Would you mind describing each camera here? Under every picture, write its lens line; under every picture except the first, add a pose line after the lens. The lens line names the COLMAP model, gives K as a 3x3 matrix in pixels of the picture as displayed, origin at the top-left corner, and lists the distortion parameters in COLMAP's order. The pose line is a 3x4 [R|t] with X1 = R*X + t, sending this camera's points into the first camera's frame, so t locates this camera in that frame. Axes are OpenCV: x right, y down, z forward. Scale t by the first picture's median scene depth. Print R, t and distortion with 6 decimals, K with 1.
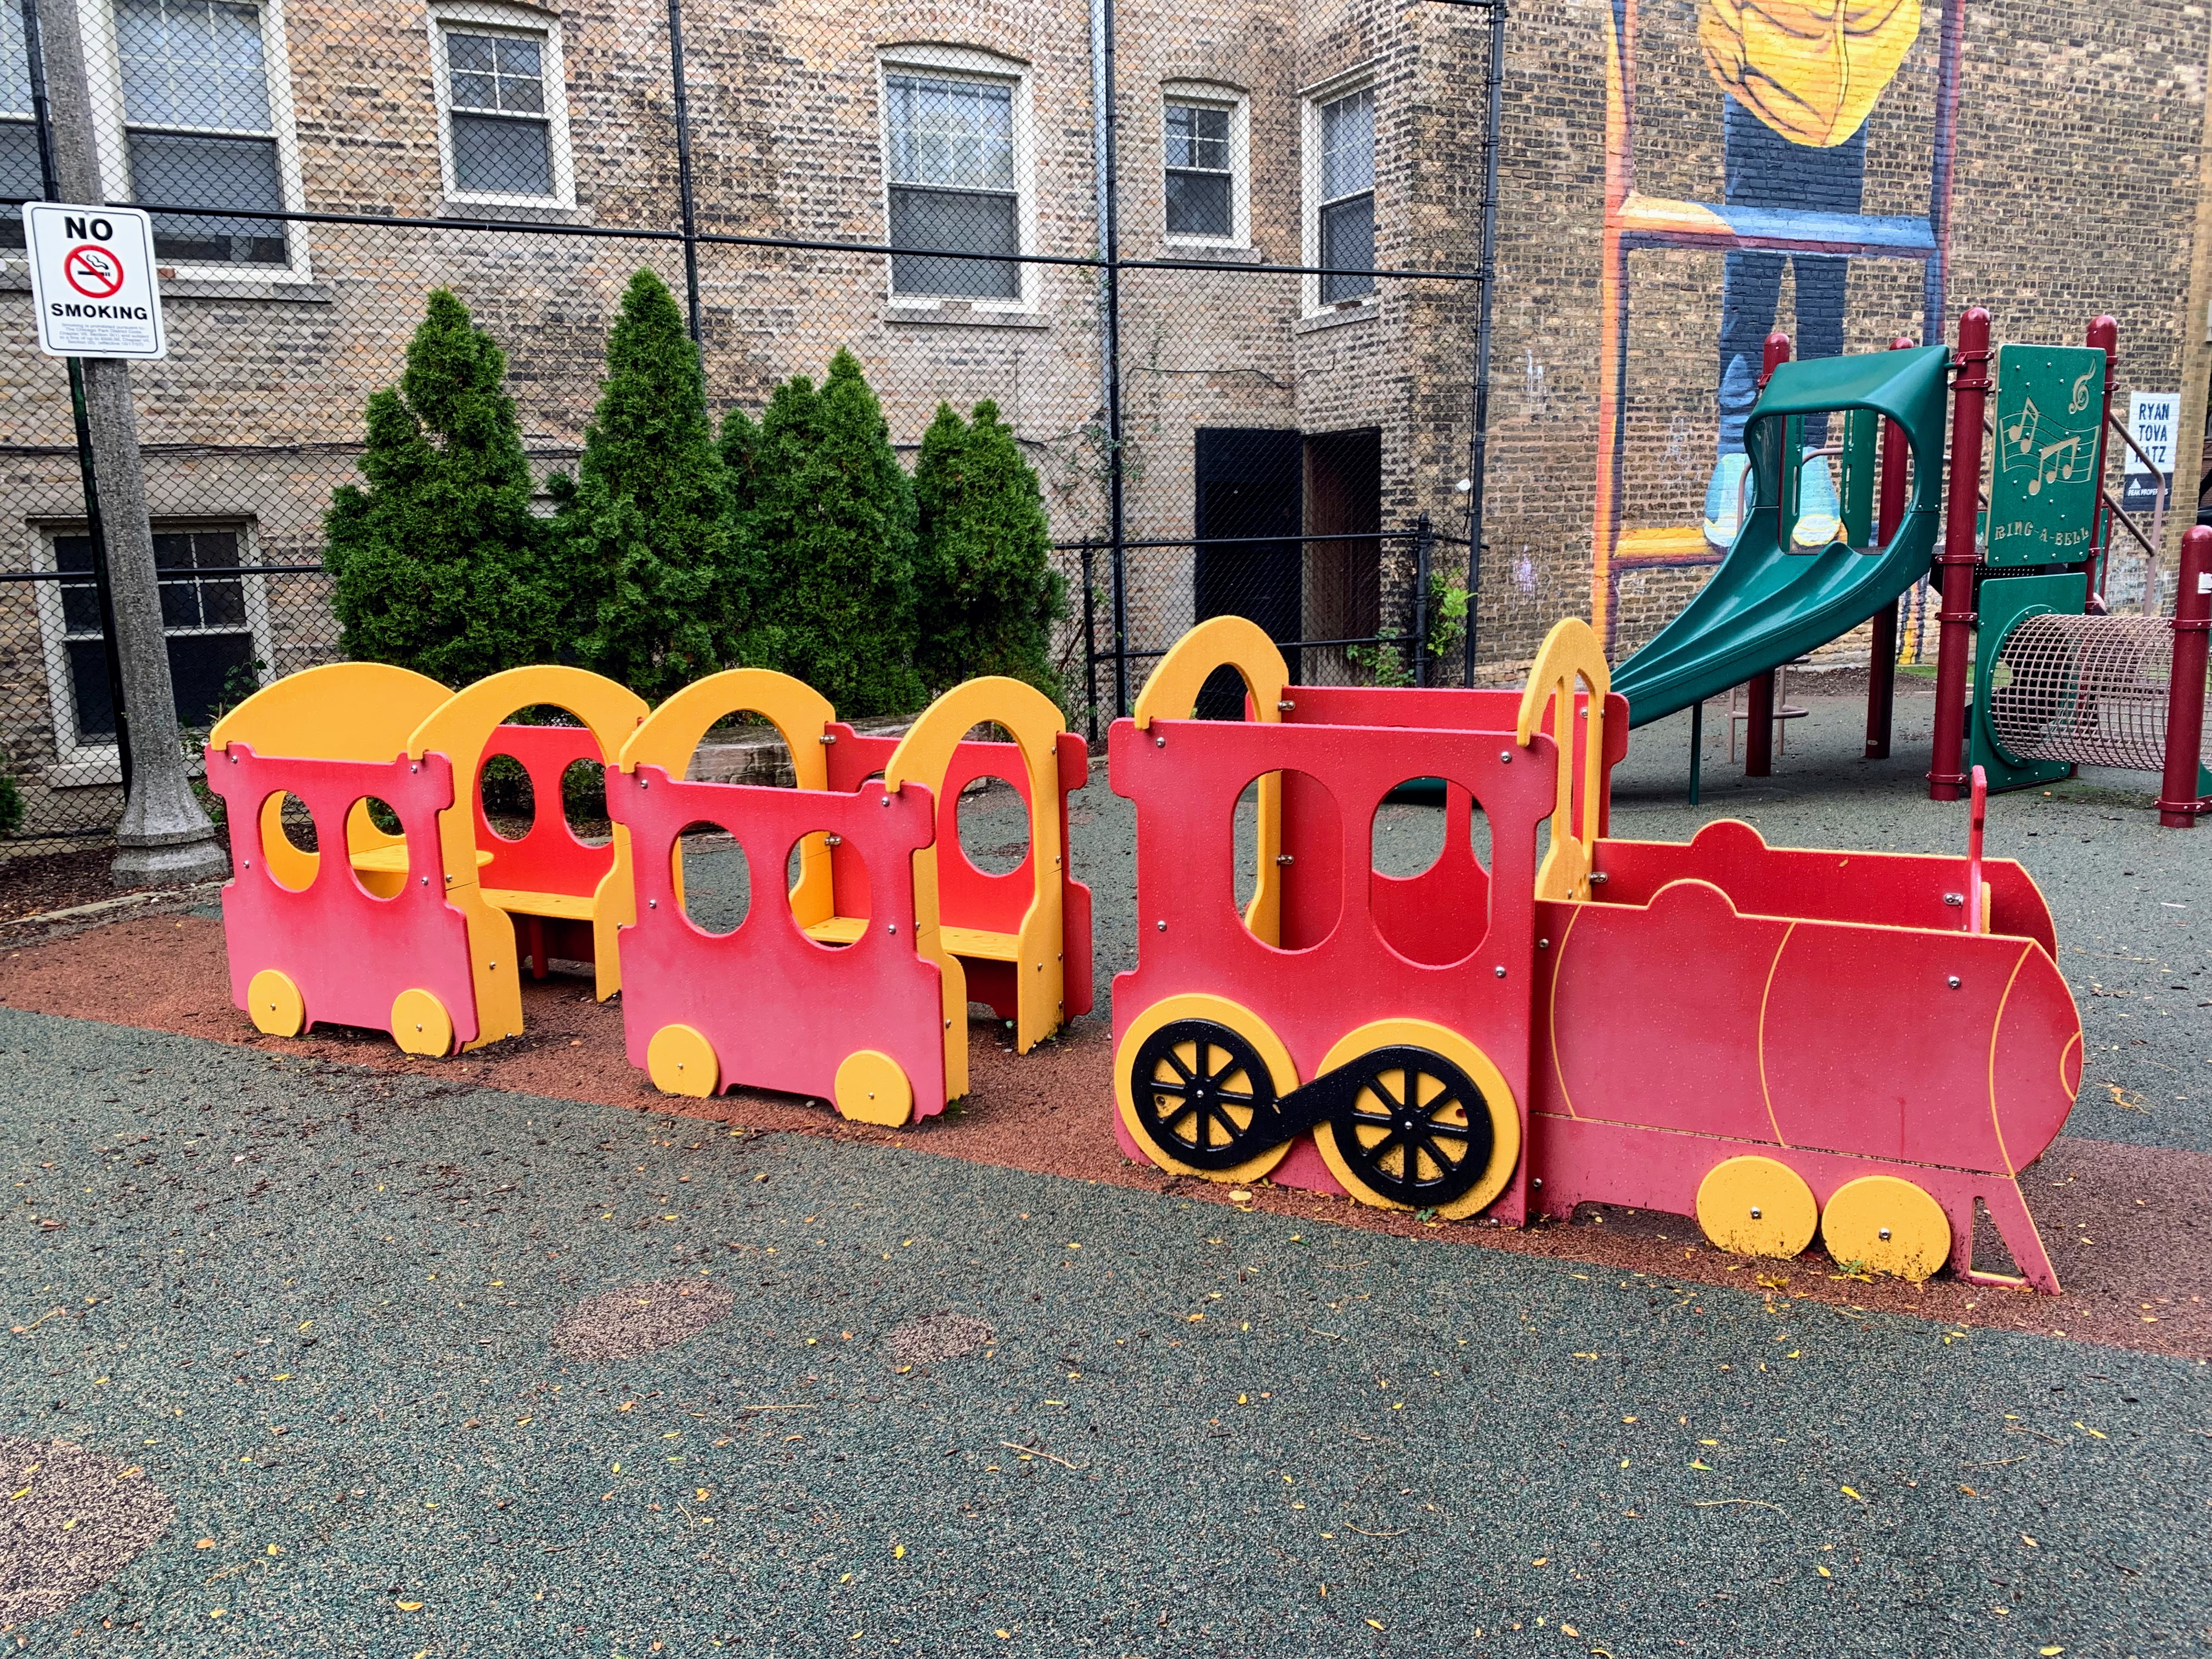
lens RADIAL K [[1694.1, 0, 1101.9], [0, 1694.1, 837.2], [0, 0, 1]] dist [0.030480, -0.022576]
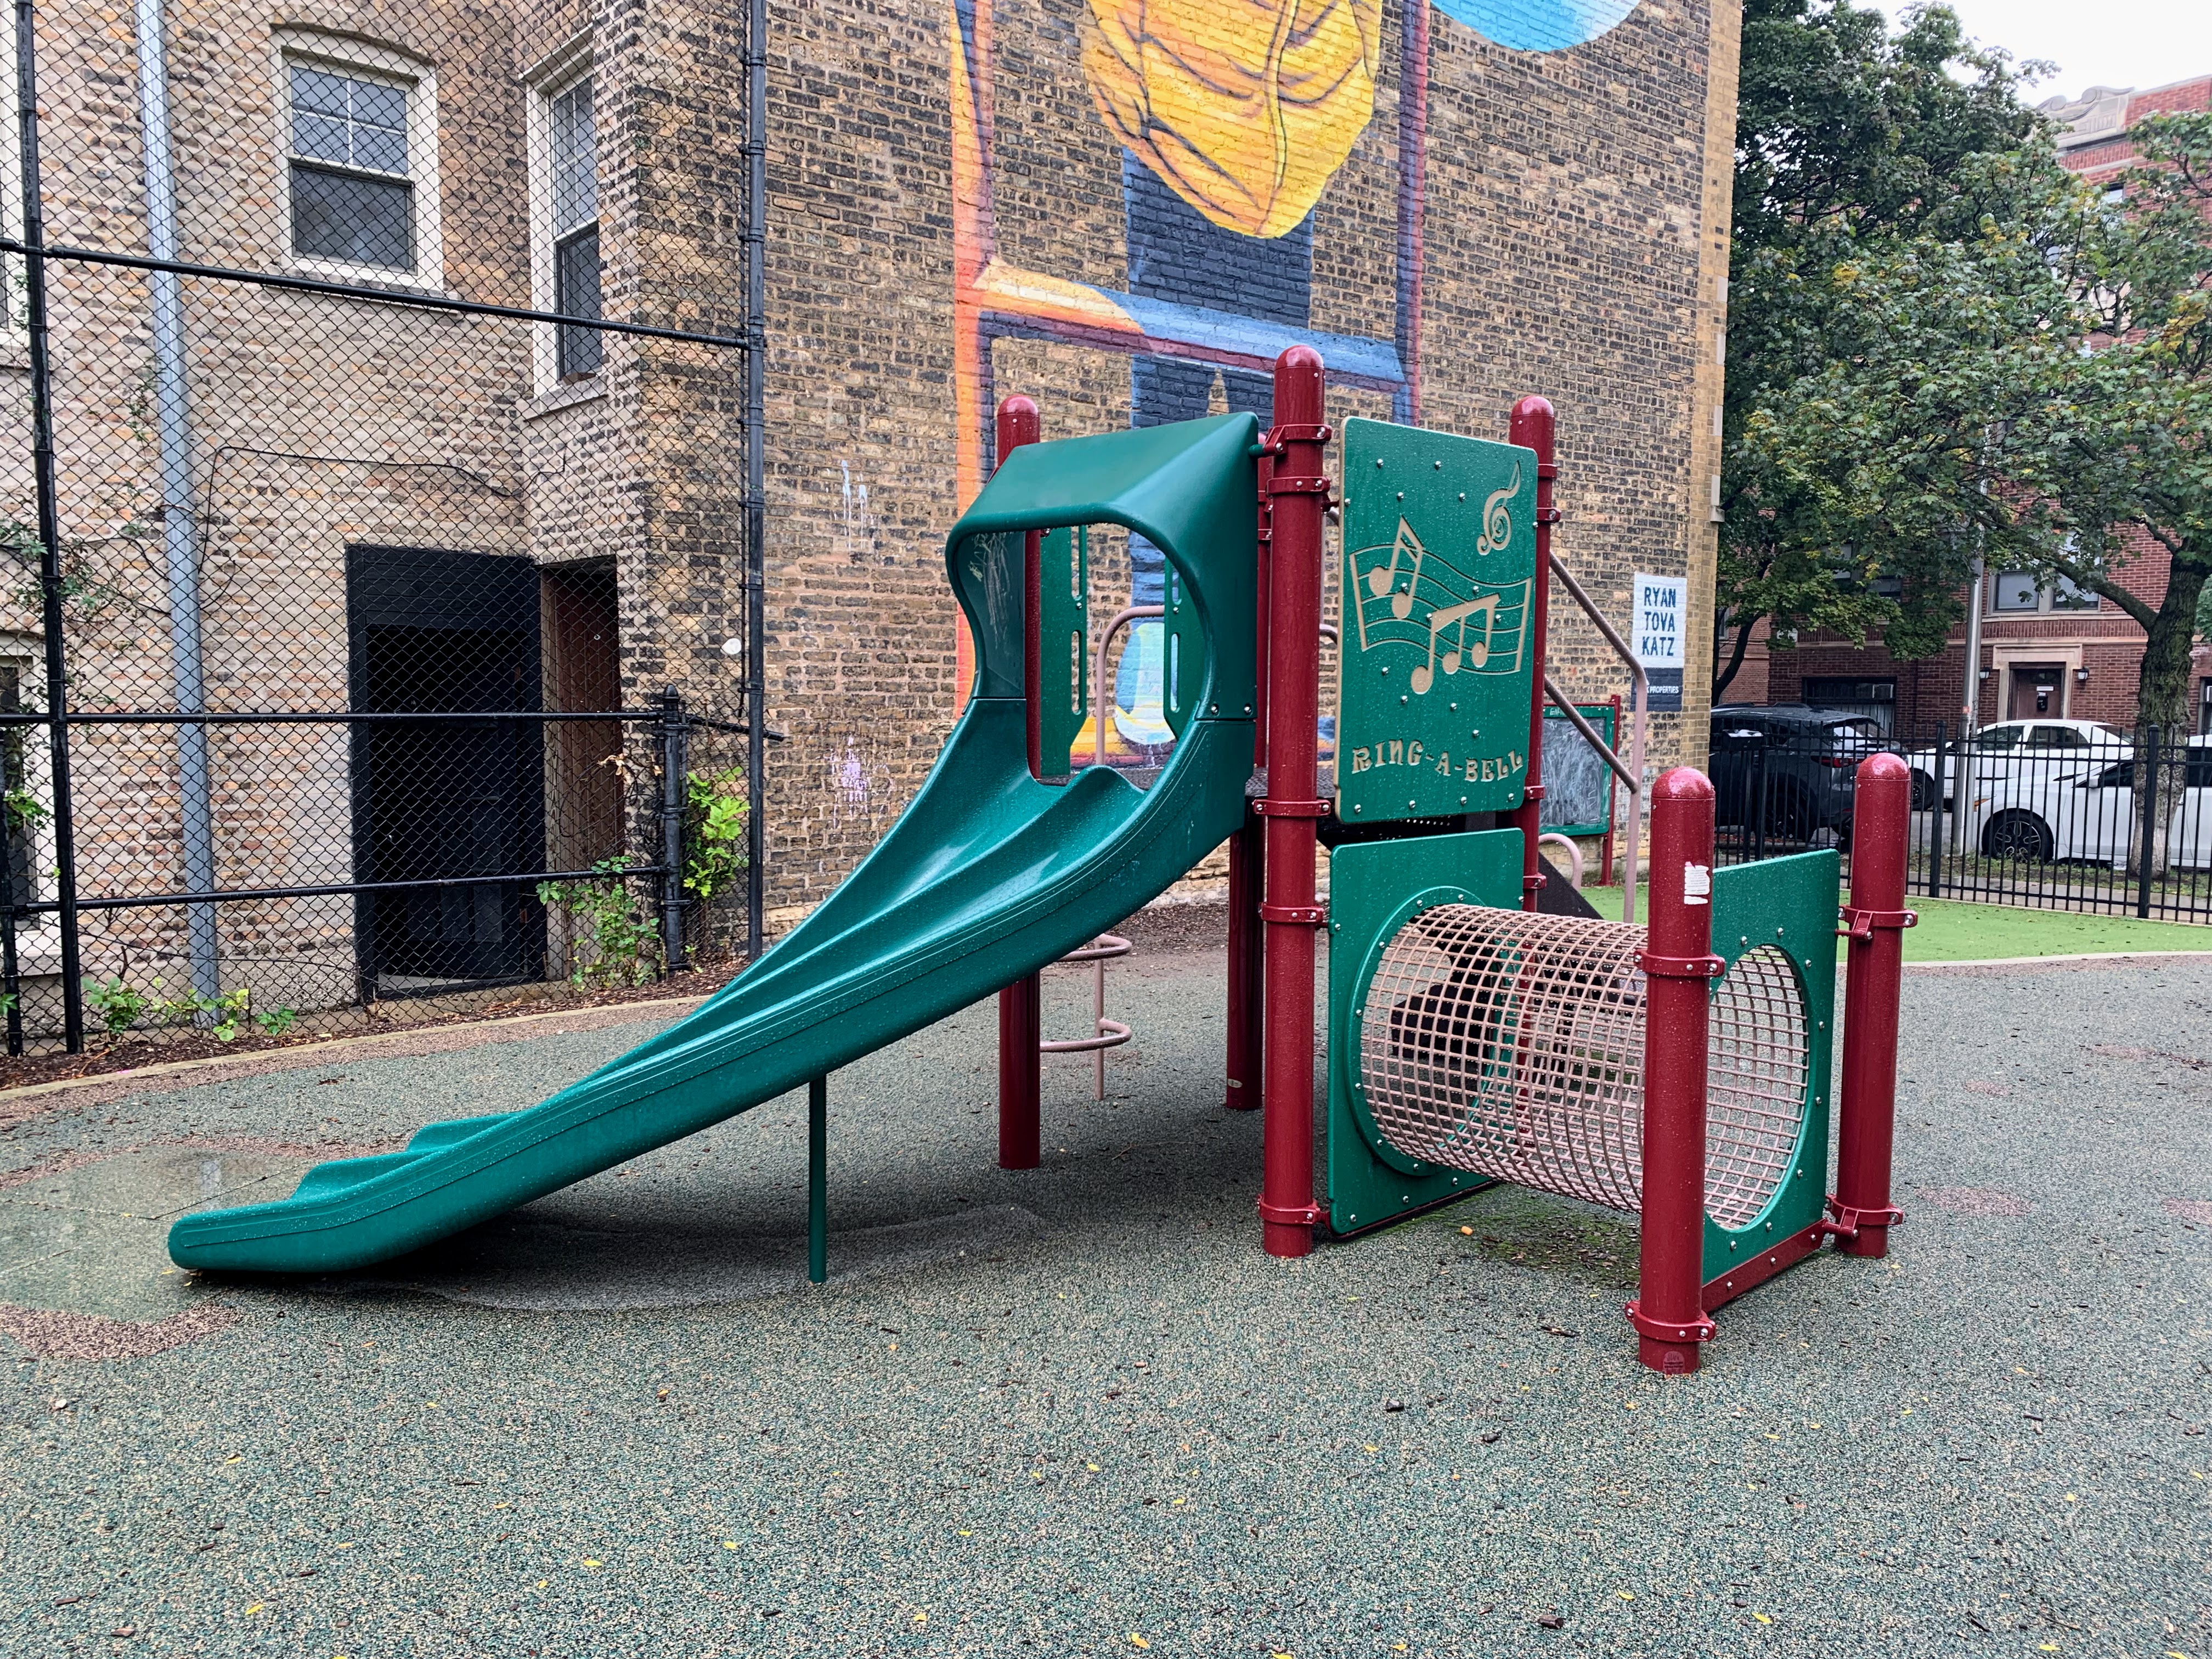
lens RADIAL K [[1694.1, 0, 1125.5], [0, 1694.1, 848.8], [0, 0, 1]] dist [0.030480, -0.022576]
pose [[0.974158, 0.010098, 0.225641, 0.204134], [0.009956, 0.996109, -0.087564, -0.063993], [-0.225647, 0.087547, 0.970267, 0.305279]]
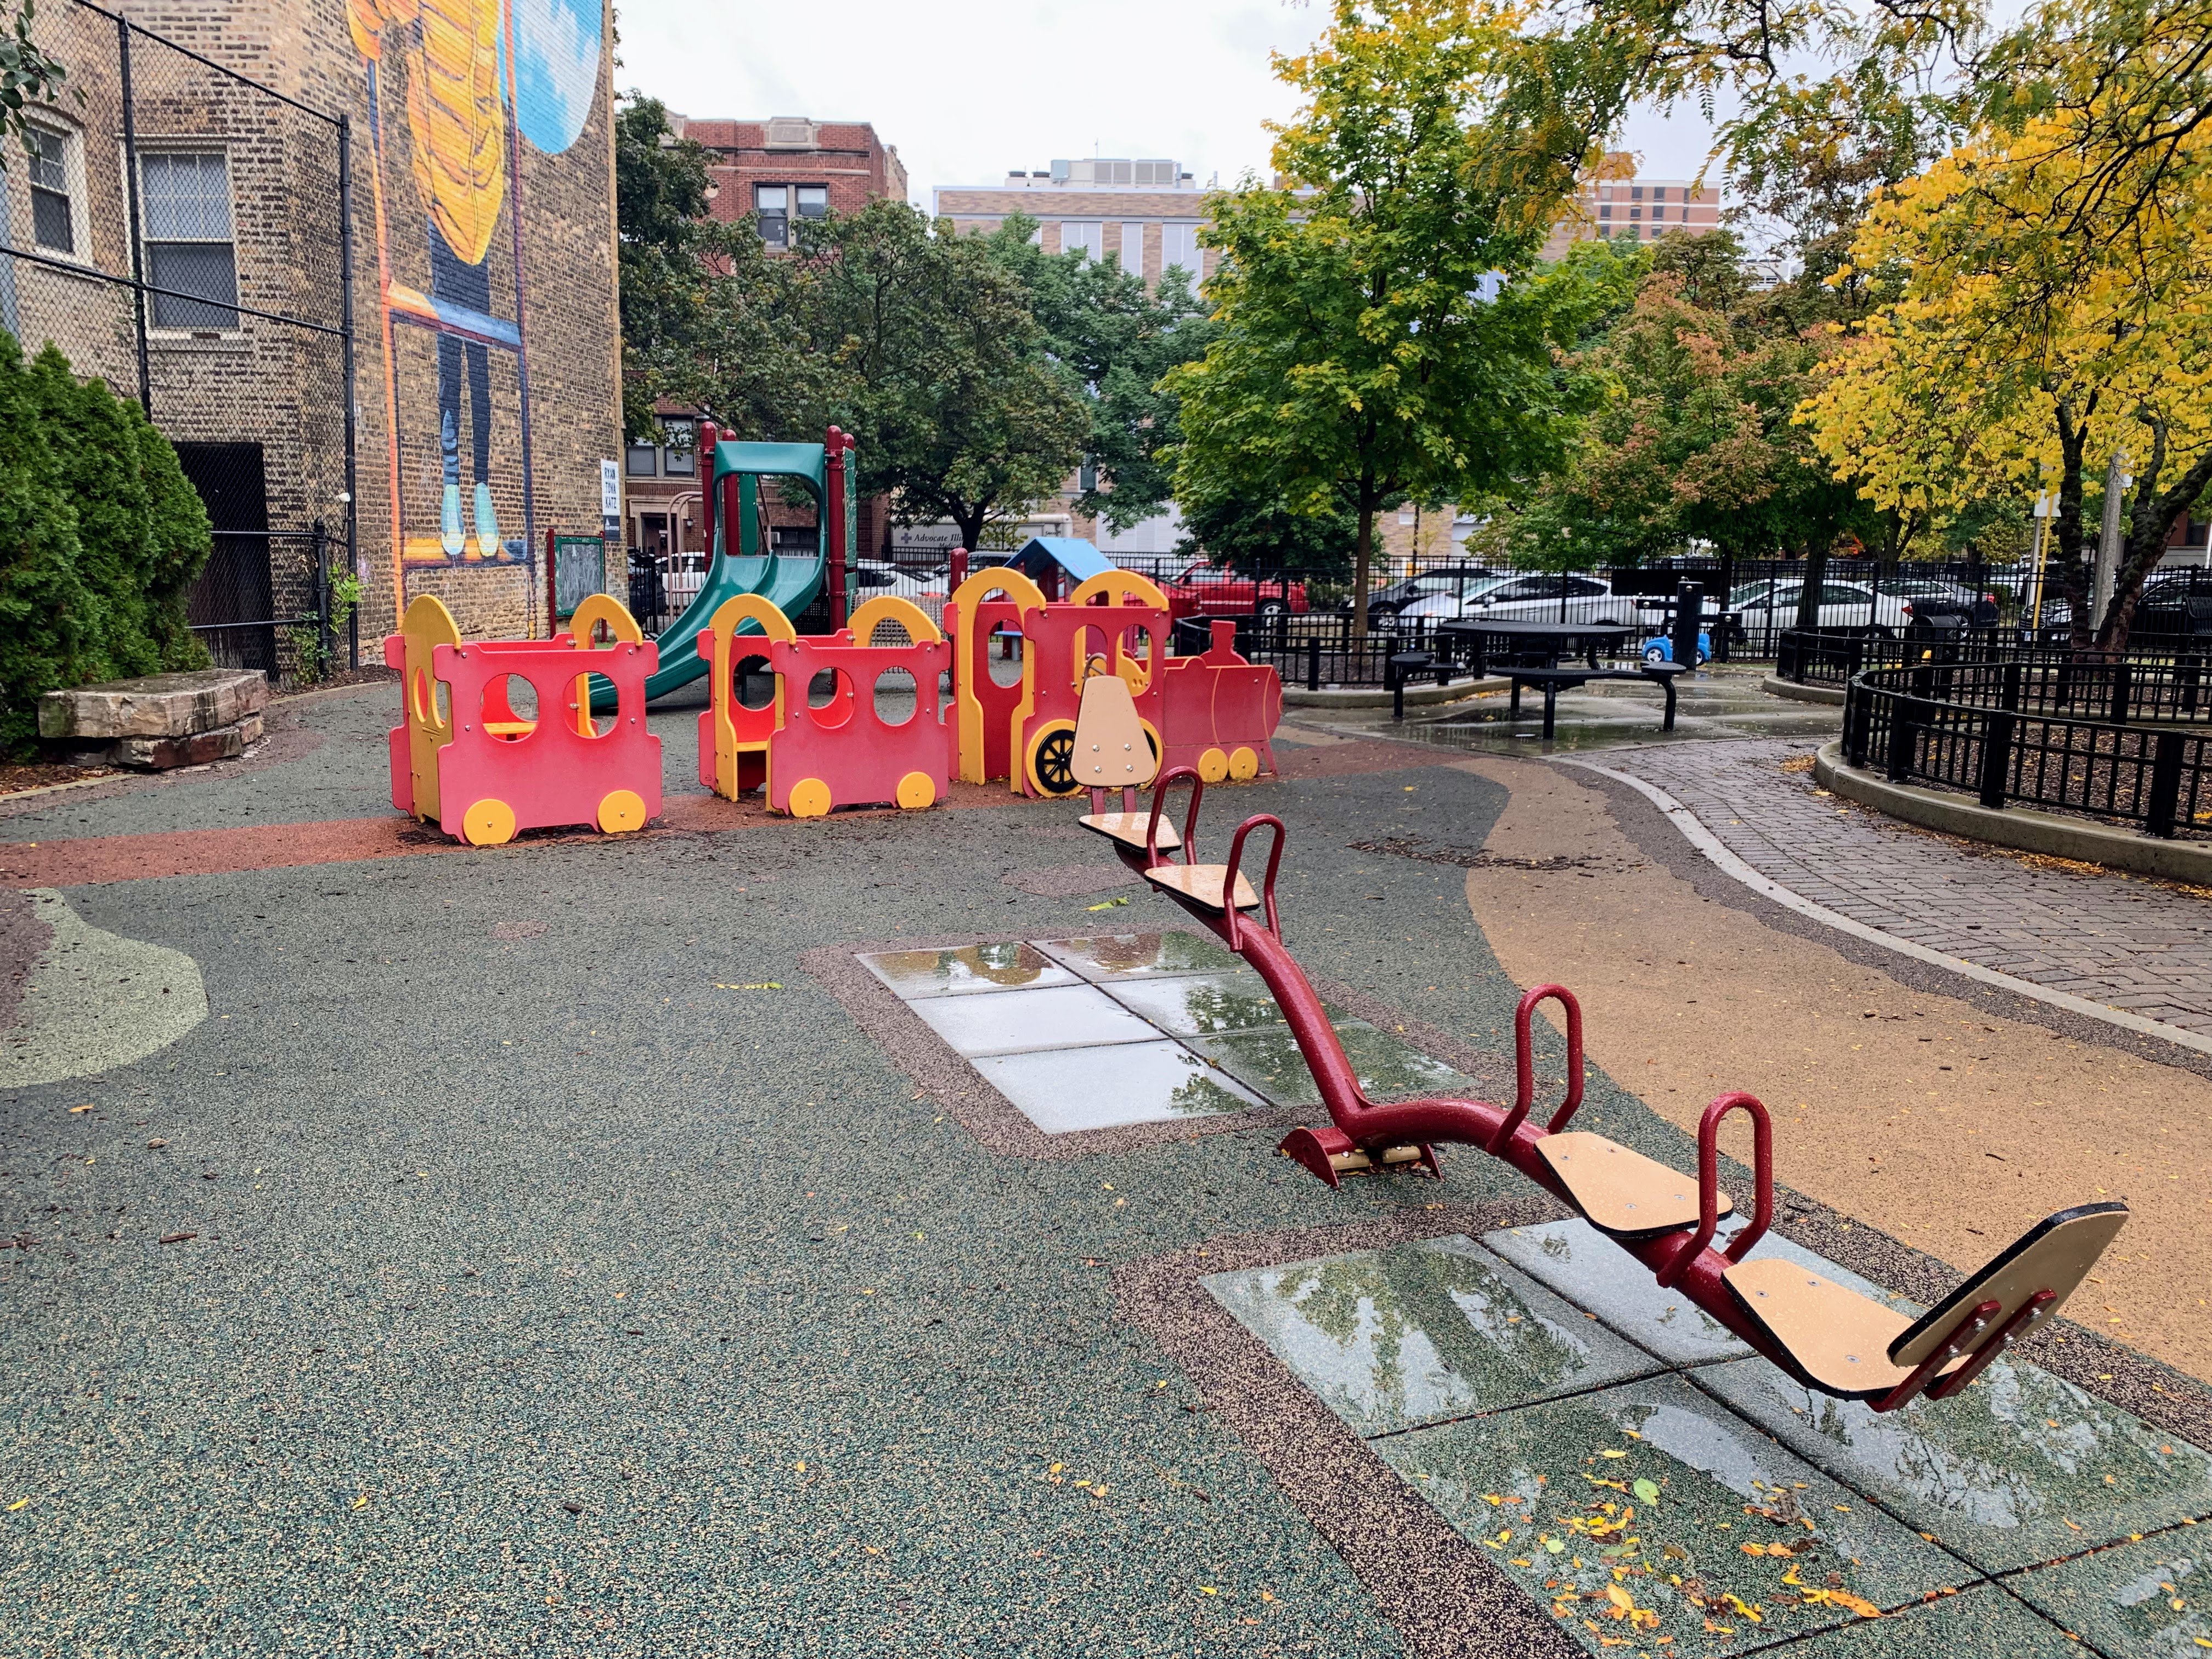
lens RADIAL K [[1694.1, 0, 1102.1], [0, 1694.1, 829.7], [0, 0, 1]] dist [0.030480, -0.022576]
pose [[0.483272, -0.110708, 0.868442, -0.602120], [0.129591, 0.990091, 0.054101, 0.036816], [-0.865826, 0.086397, 0.492830, -0.073308]]
